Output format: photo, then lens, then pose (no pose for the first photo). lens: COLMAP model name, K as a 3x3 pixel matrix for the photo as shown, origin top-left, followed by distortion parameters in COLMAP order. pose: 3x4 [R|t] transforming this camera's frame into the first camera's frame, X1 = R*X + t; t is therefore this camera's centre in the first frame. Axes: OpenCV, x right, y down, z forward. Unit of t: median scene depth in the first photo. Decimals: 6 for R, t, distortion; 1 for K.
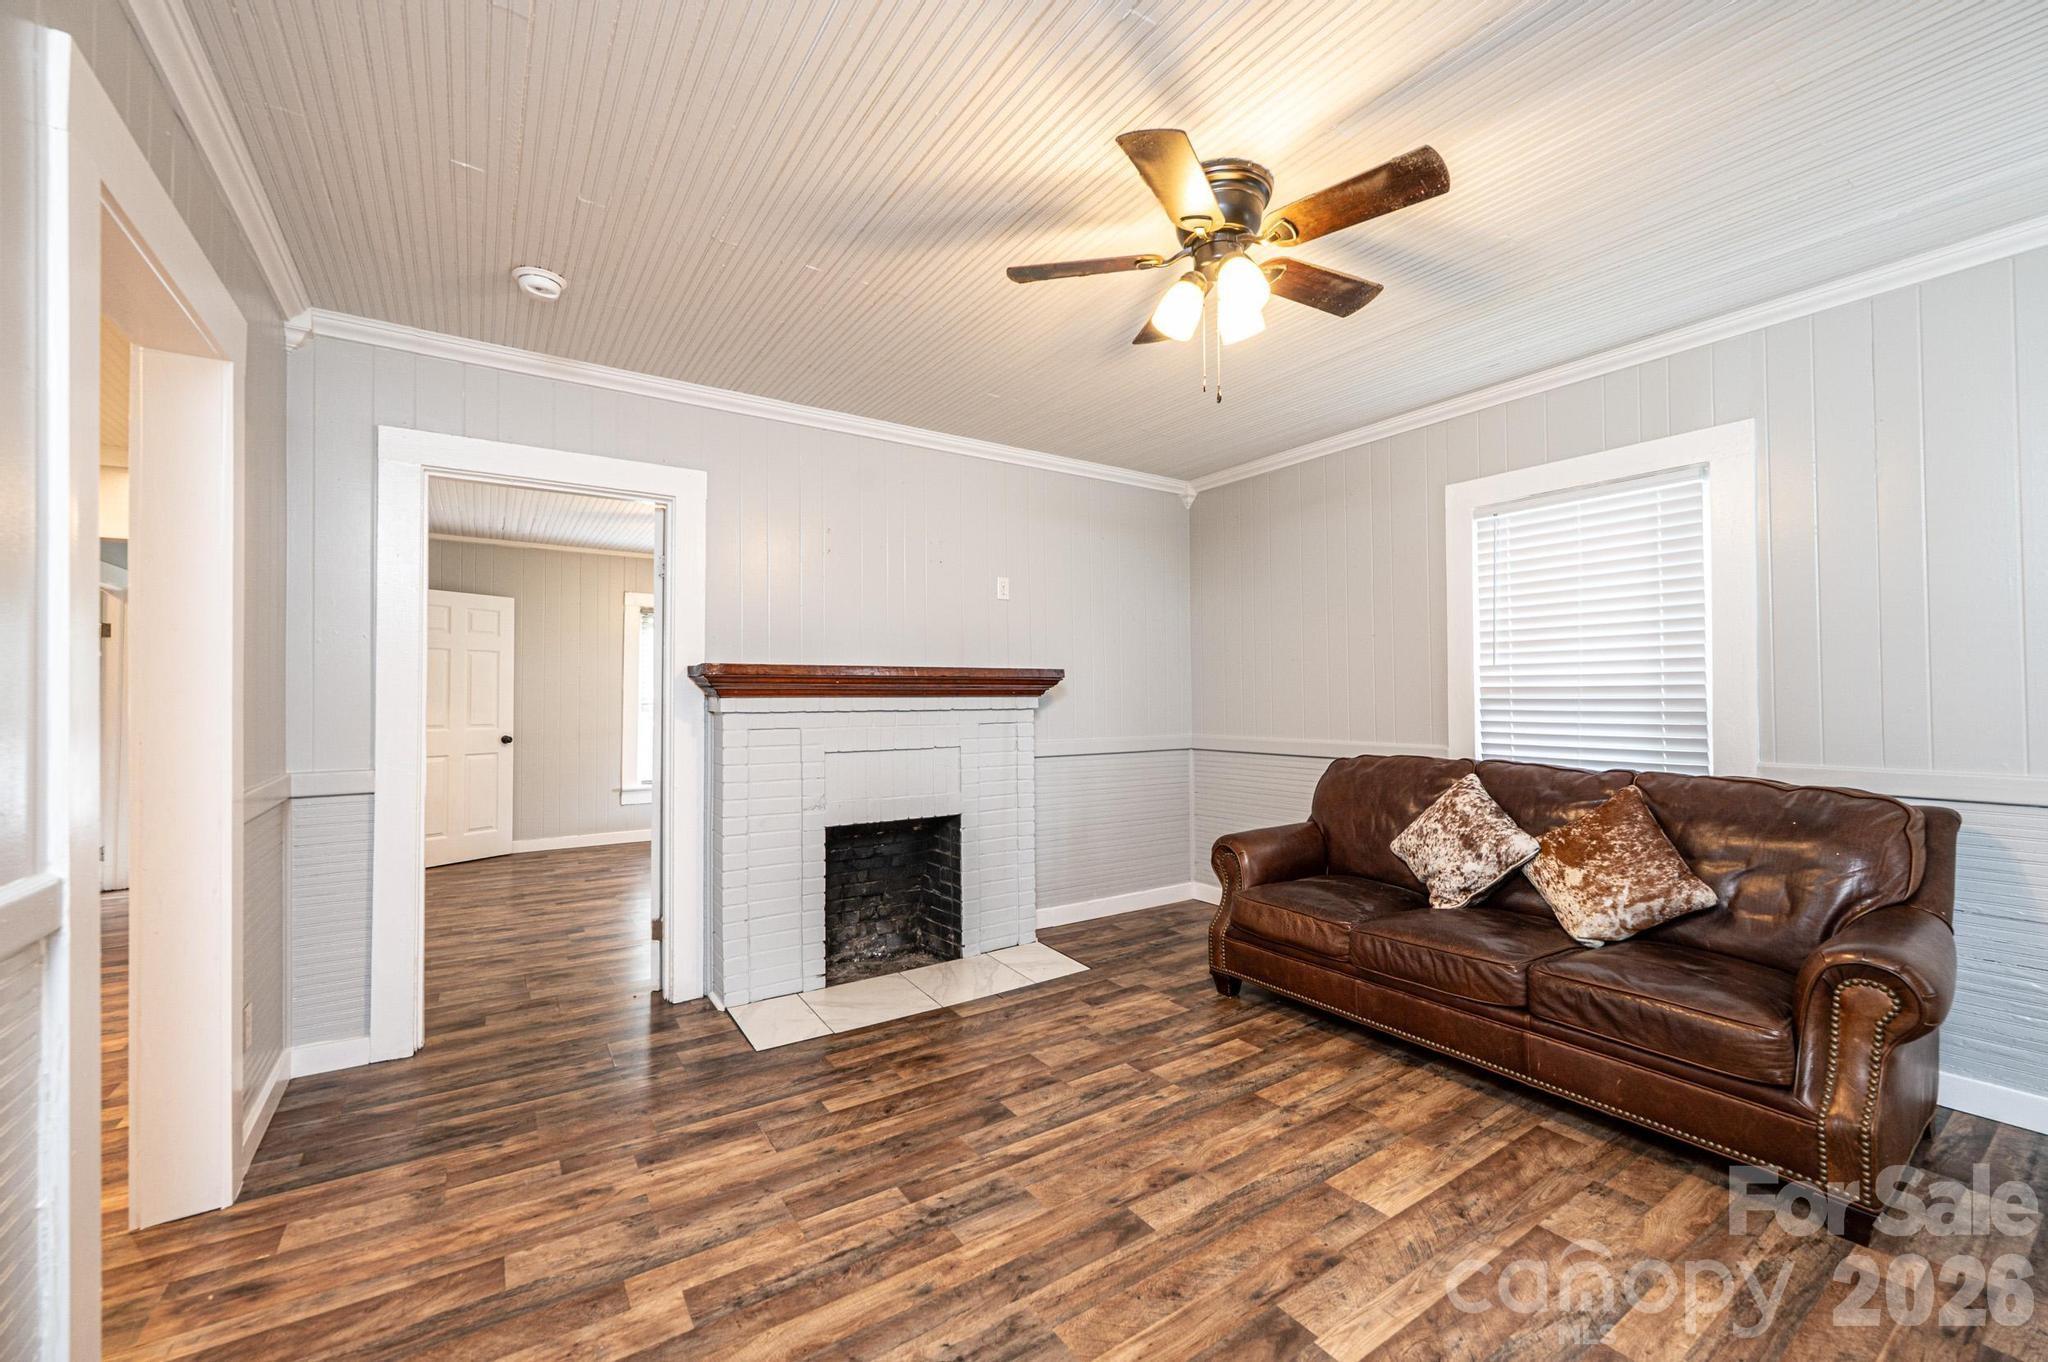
lens RADIAL K [[819.0, 0, 1024.0], [0, 819.0, 681.0], [0, 0, 1]] dist [0.001169, 0.000111]
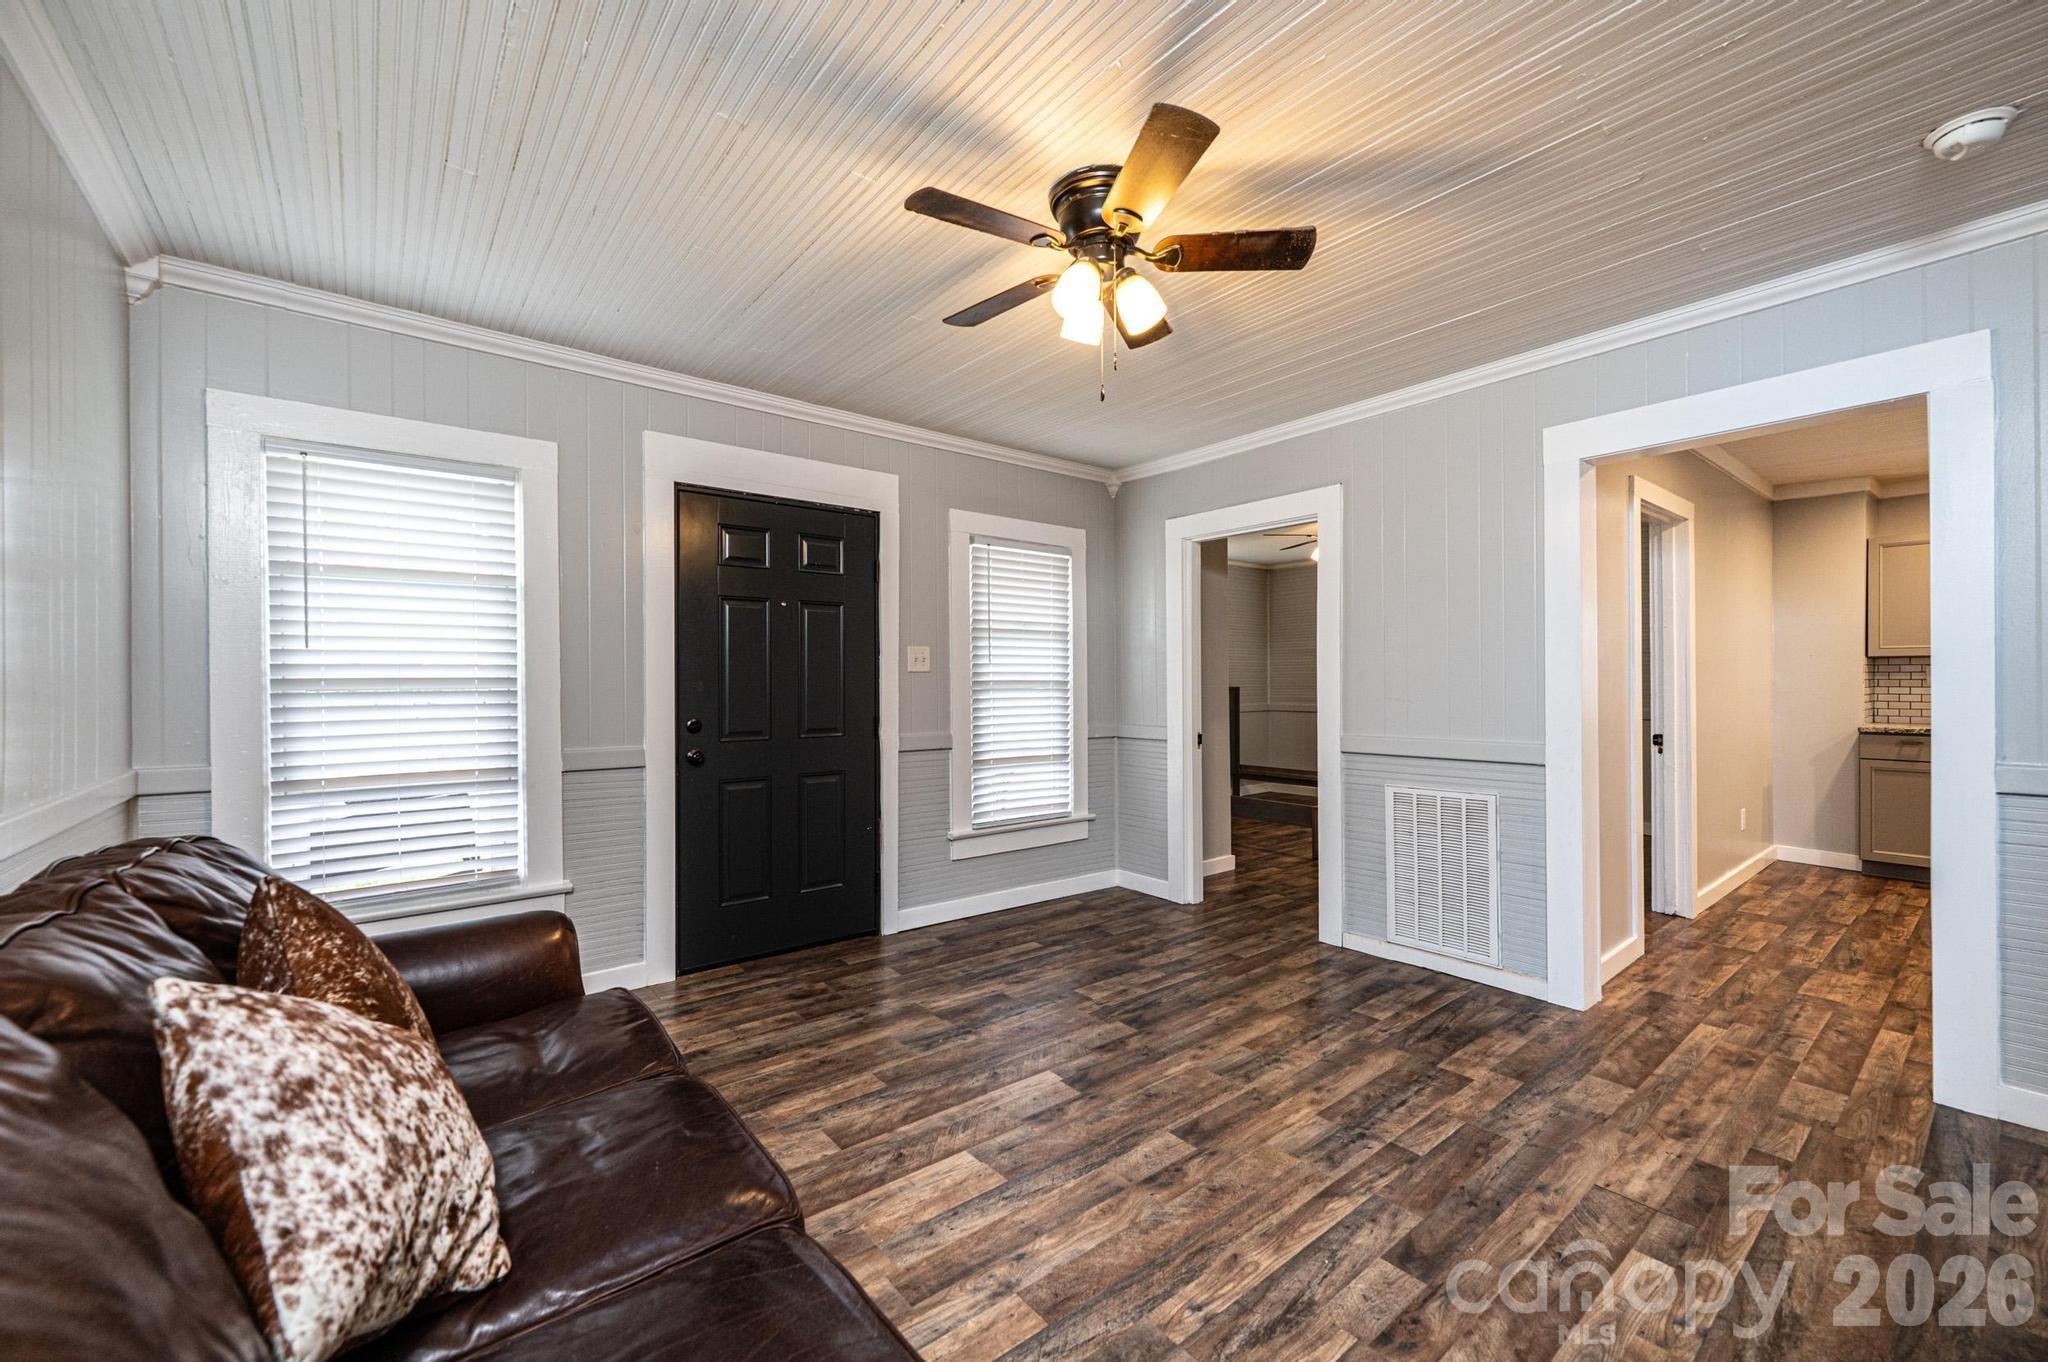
lens RADIAL K [[819.0, 0, 1024.0], [0, 819.0, 681.0], [0, 0, 1]] dist [0.001169, 0.000111]
pose [[-0.996454, 0.011566, -0.083338, 0.419150], [0.013208, 0.999729, -0.019185, 0.031317], [0.083093, -0.020217, -0.996337, 1.977295]]
